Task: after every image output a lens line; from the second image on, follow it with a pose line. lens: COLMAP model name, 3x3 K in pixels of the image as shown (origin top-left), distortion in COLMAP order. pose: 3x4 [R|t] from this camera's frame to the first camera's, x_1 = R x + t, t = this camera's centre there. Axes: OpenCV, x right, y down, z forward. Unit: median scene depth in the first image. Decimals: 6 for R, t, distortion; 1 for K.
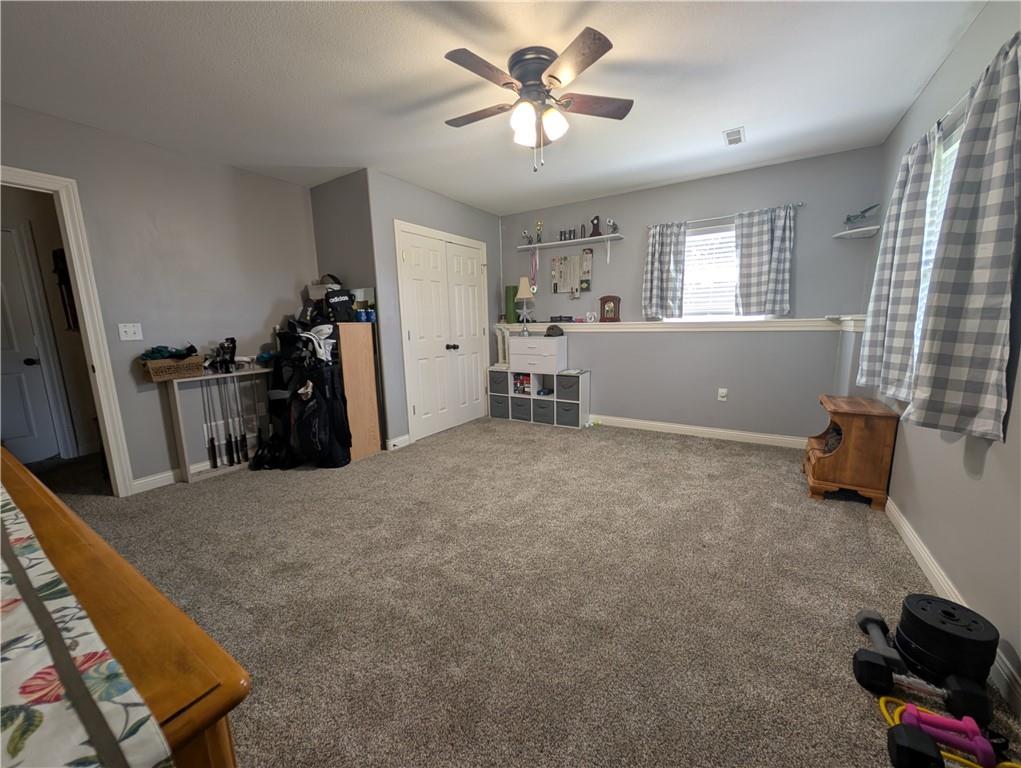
lens RADIAL K [[388.7, 0, 517.0], [0, 388.7, 383.0], [0, 0, 1]] dist [0.001908, -0.001009]
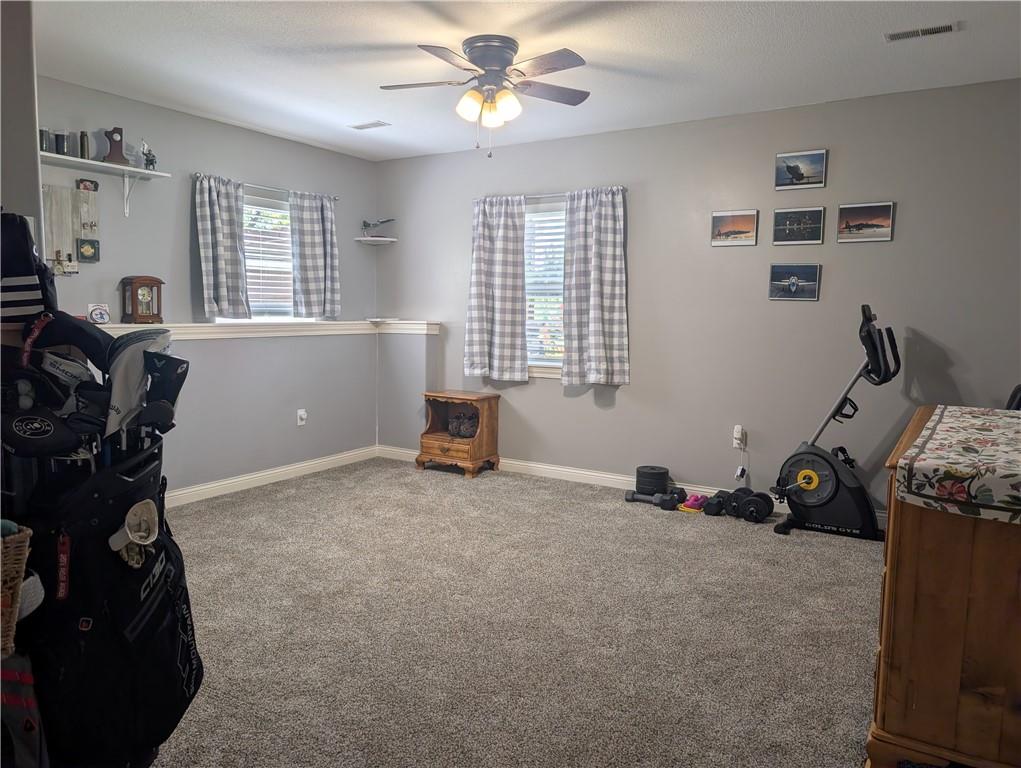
lens RADIAL K [[737.5, 0, 514.4], [0, 737.5, 383.8], [0, 0, 1]] dist [0.032383, -0.035108]
pose [[-0.004842, -0.077947, 0.996946, -0.959366], [0.149469, 0.985701, 0.077794, -0.088412], [-0.988755, 0.149390, 0.006878, 0.570701]]
